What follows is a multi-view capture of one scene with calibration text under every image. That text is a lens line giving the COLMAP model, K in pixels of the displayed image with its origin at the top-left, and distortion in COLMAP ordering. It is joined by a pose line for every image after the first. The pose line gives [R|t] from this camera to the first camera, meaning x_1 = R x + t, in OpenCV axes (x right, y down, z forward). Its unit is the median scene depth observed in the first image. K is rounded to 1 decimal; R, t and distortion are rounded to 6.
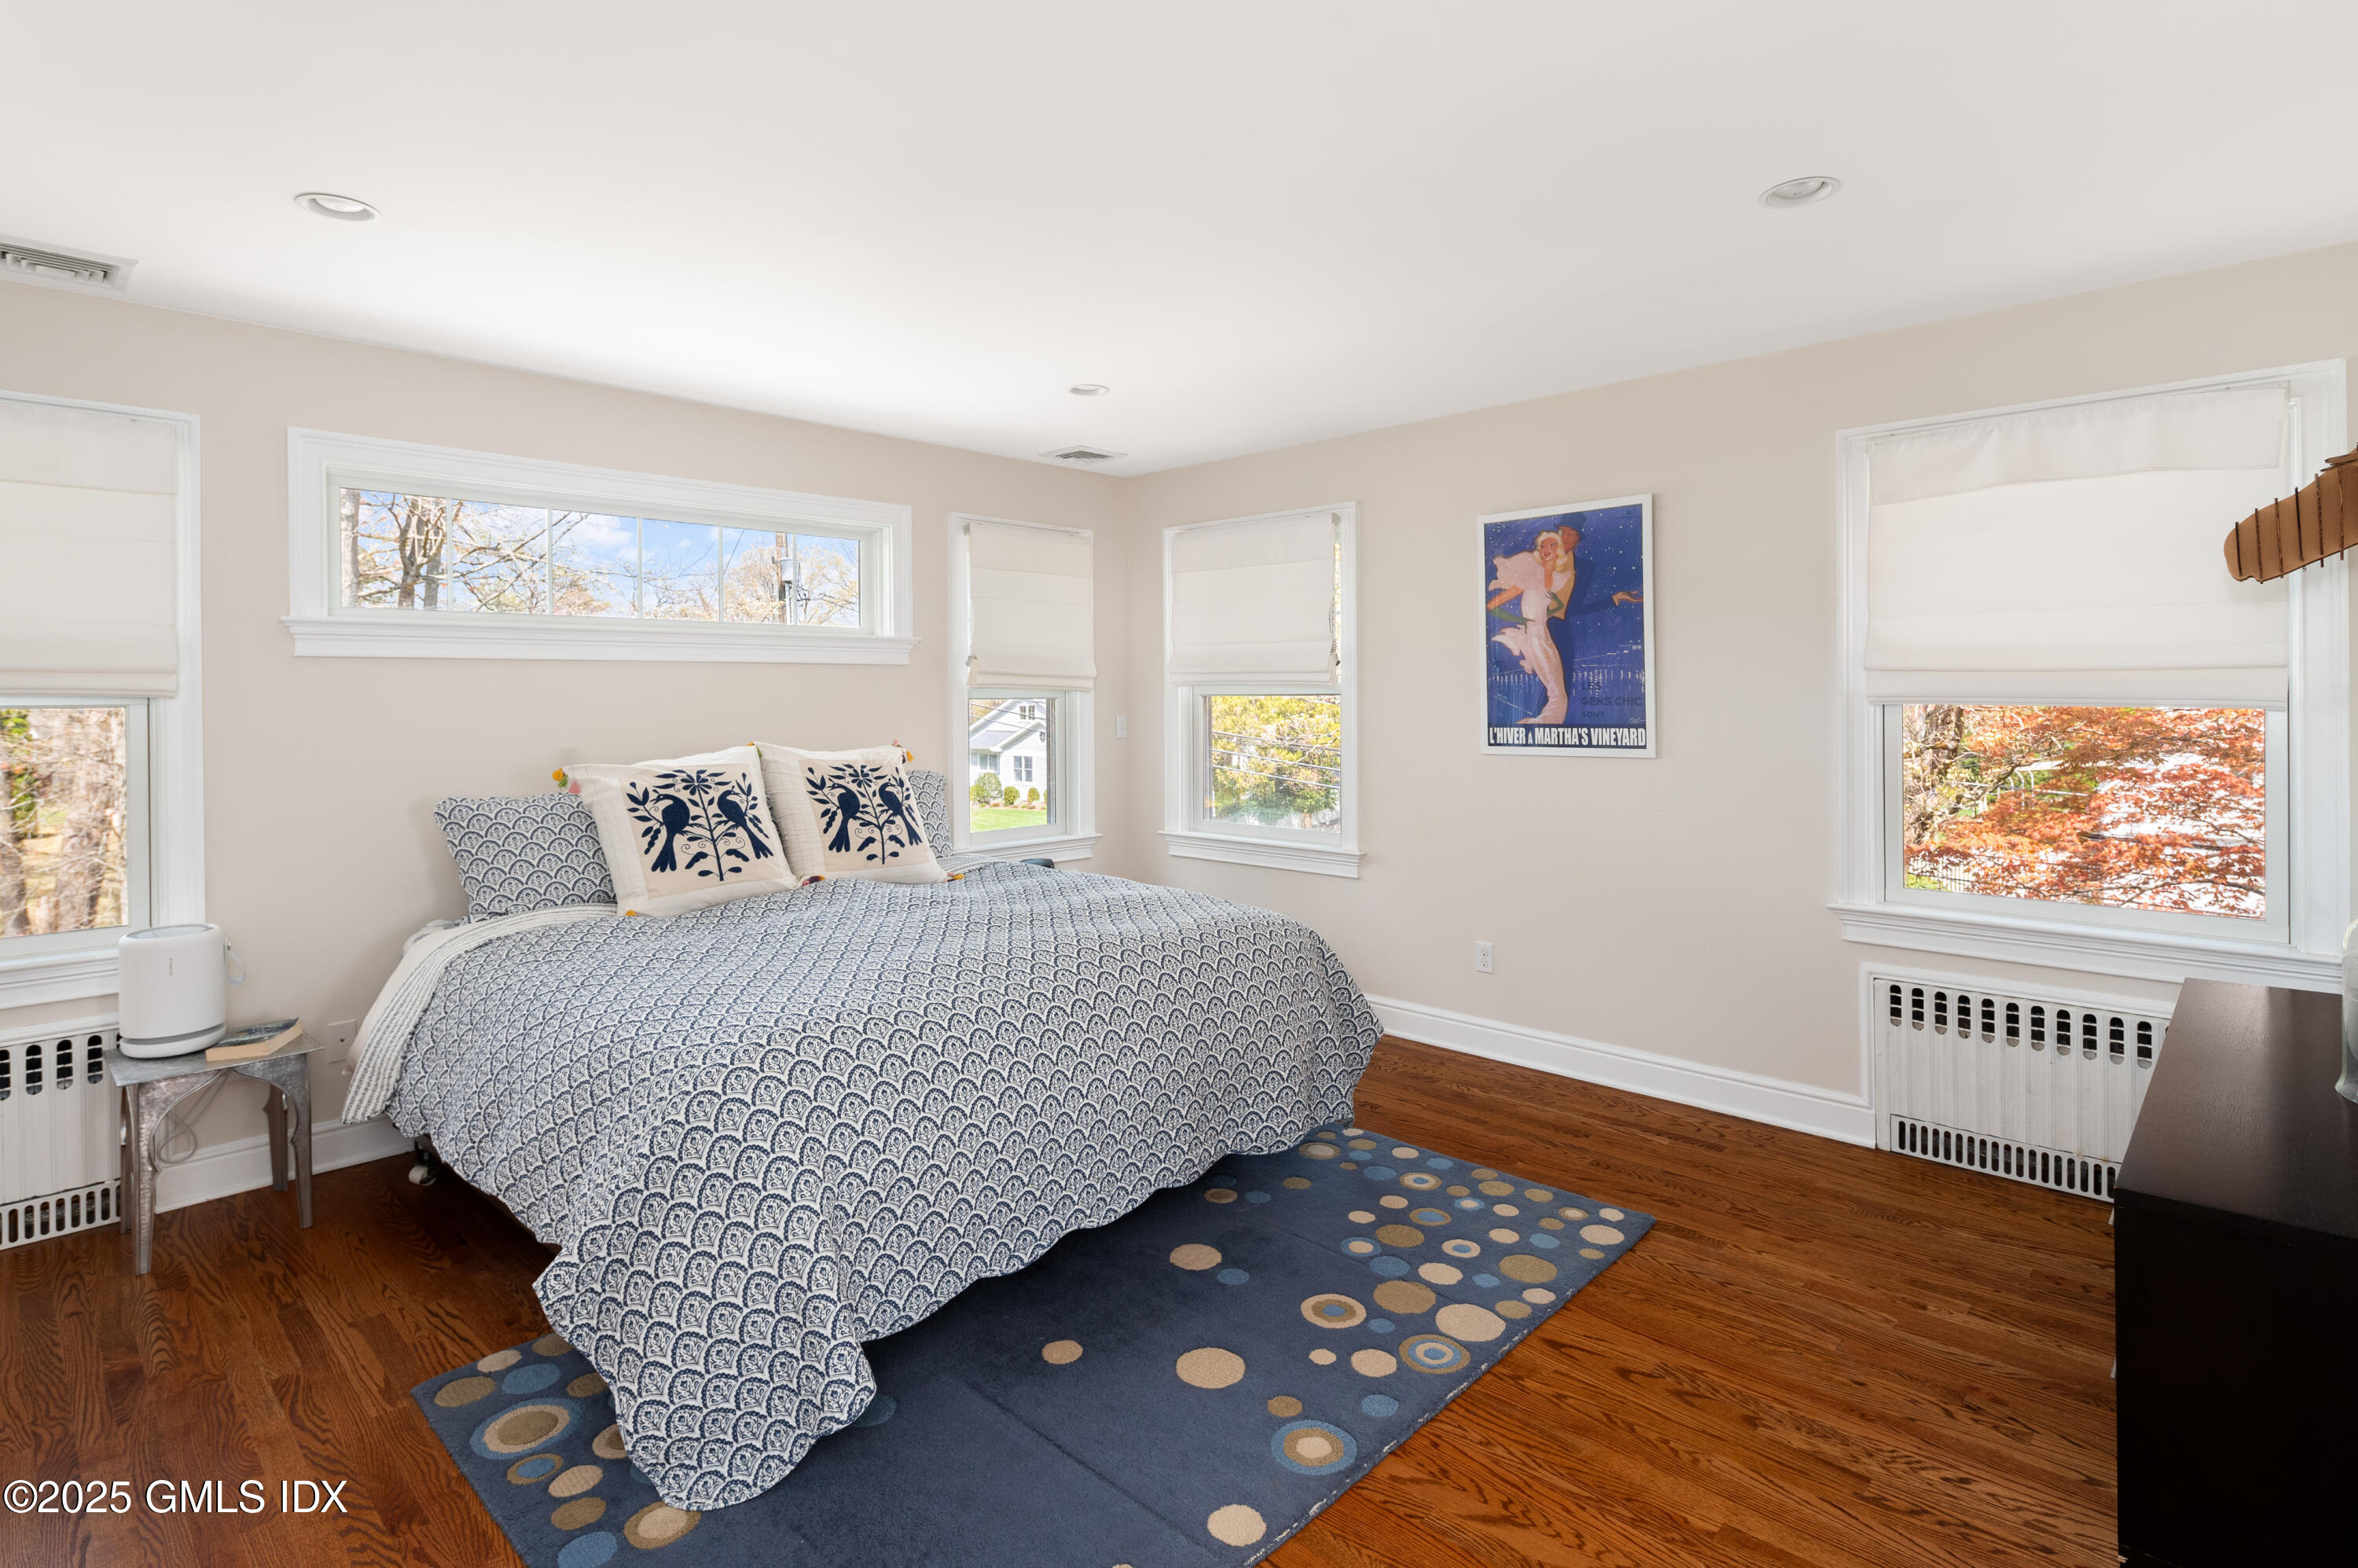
lens RADIAL K [[1142.6, 0, 1199.7], [0, 1142.6, 707.5], [0, 0, 1]] dist [-0.000680, 0.000011]
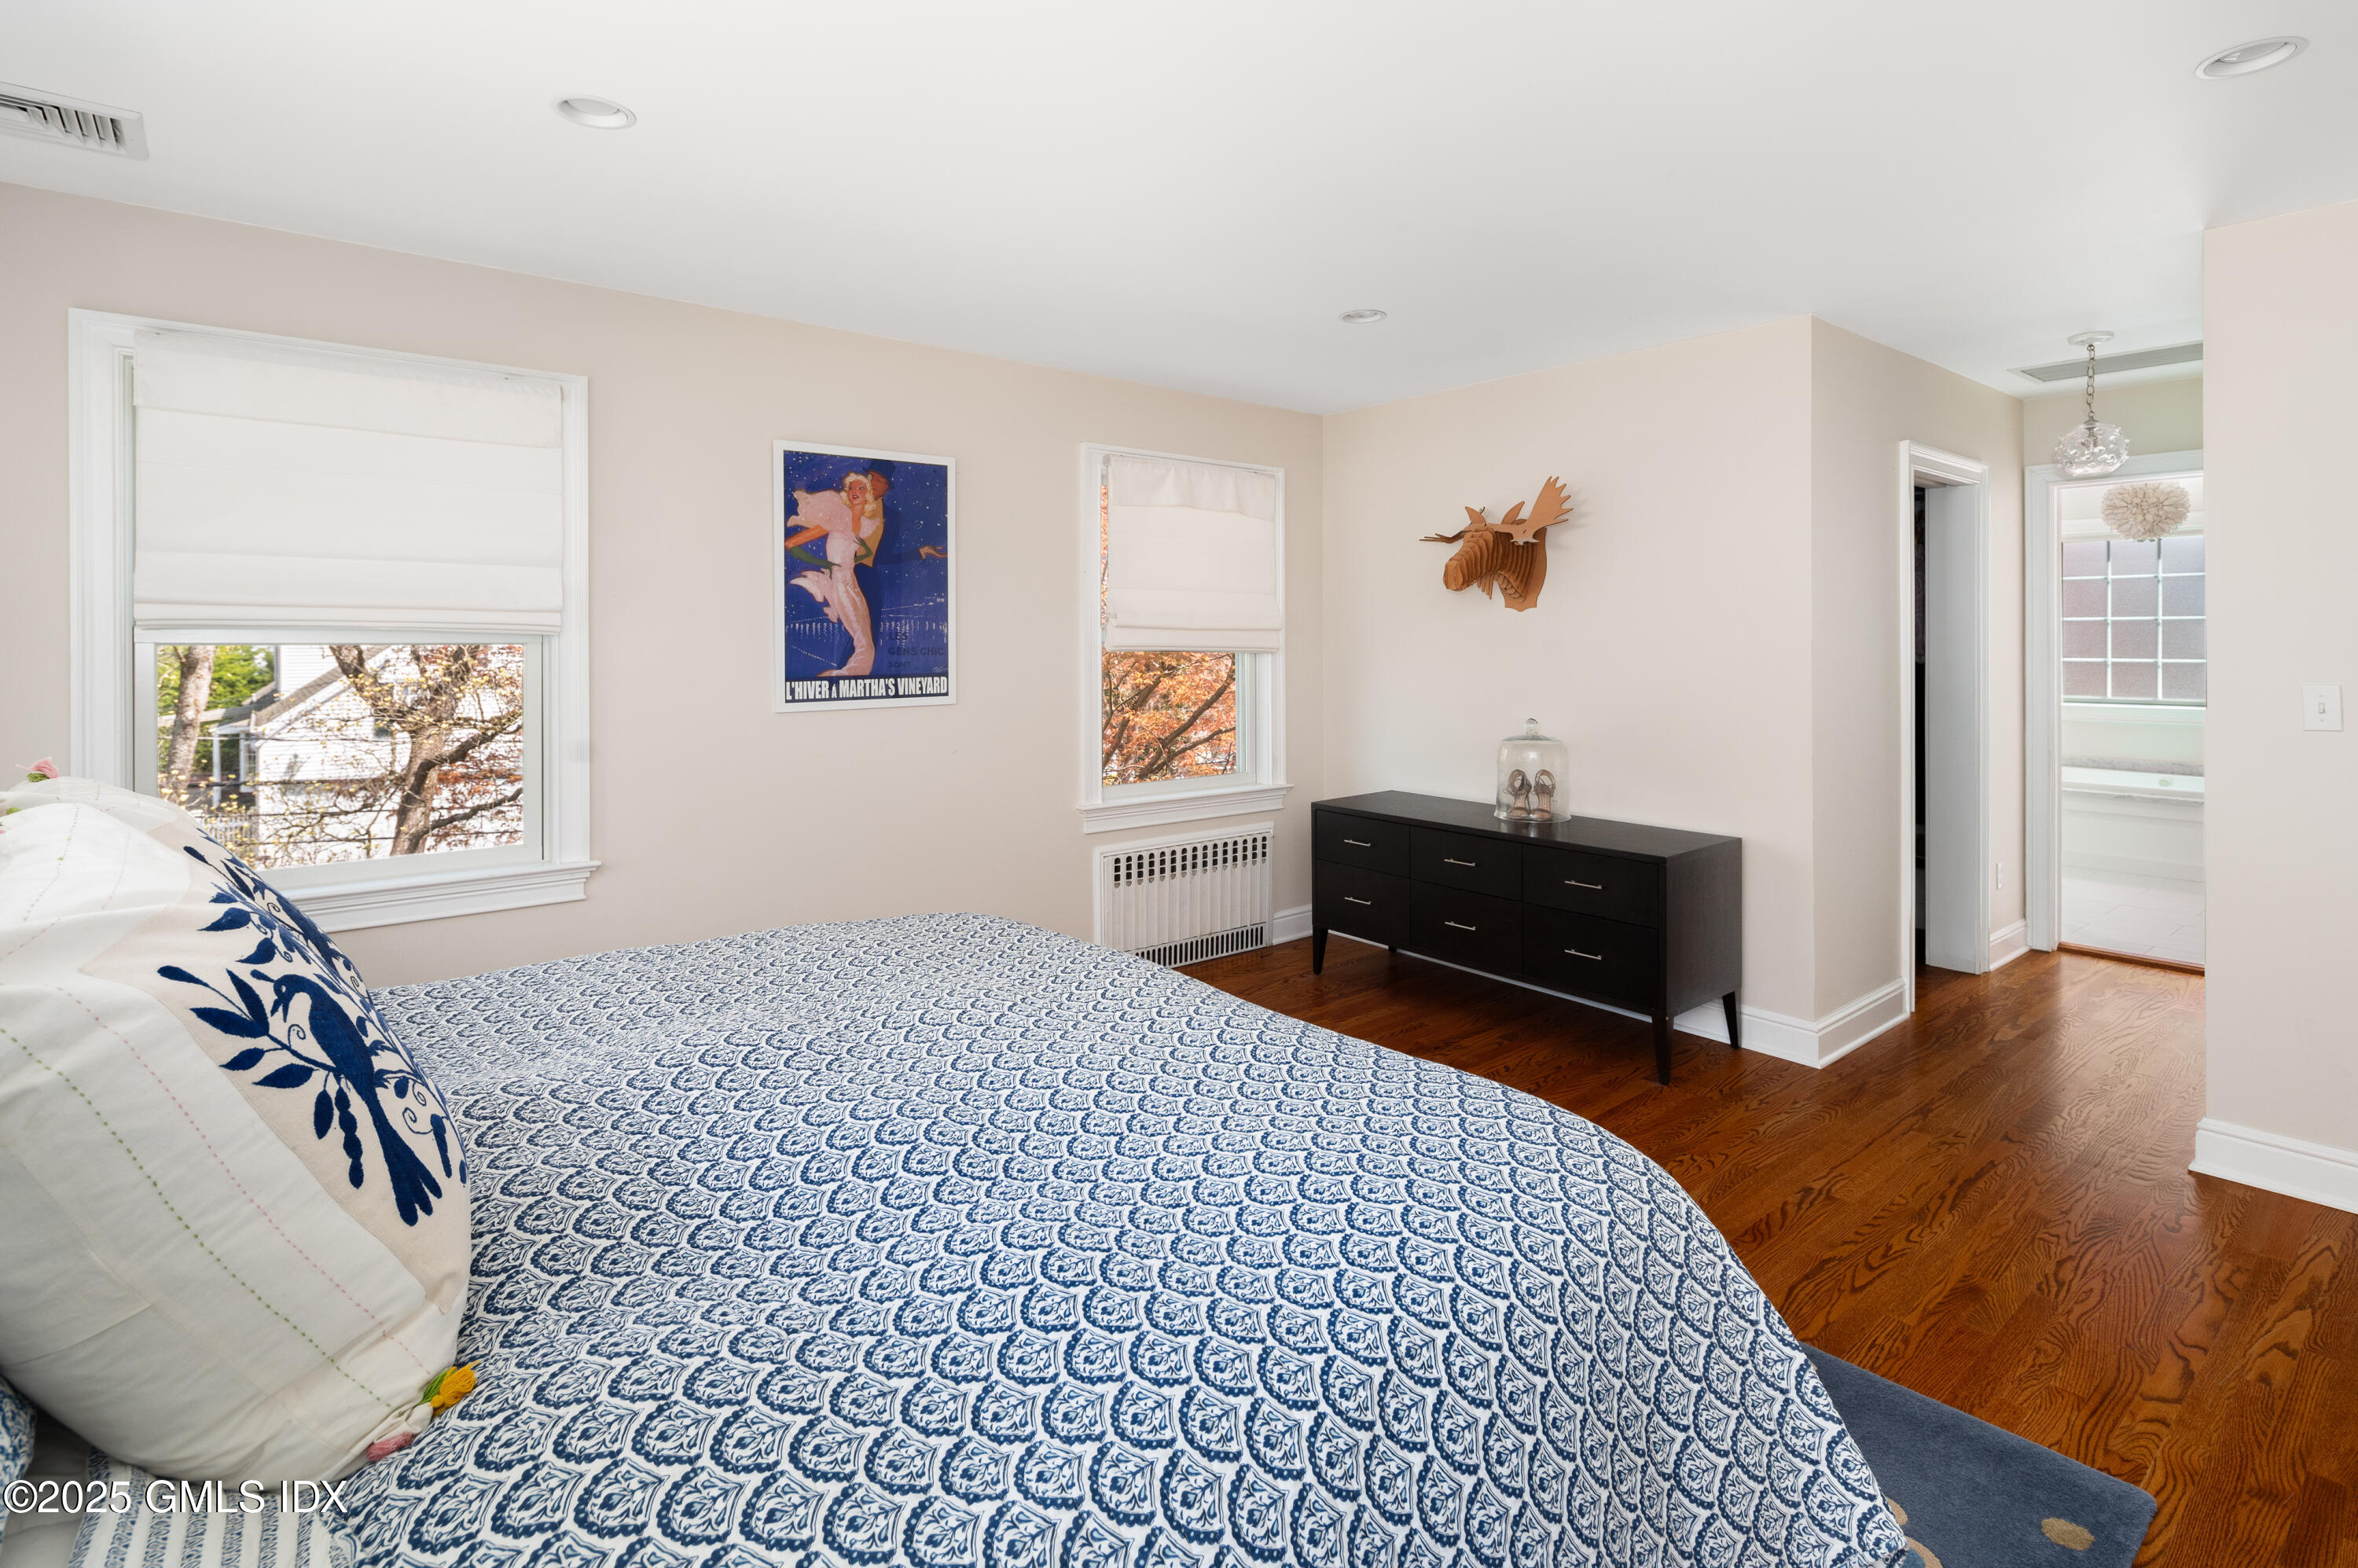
lens RADIAL K [[1142.6, 0, 1167.3], [0, 1142.6, 638.1], [0, 0, 1]] dist [-0.000680, 0.000011]
pose [[0.132063, 0.009560, 0.991195, -0.605915], [0.012270, 0.999861, -0.011279, -0.002837], [-0.991165, 0.013651, 0.131927, 0.620912]]
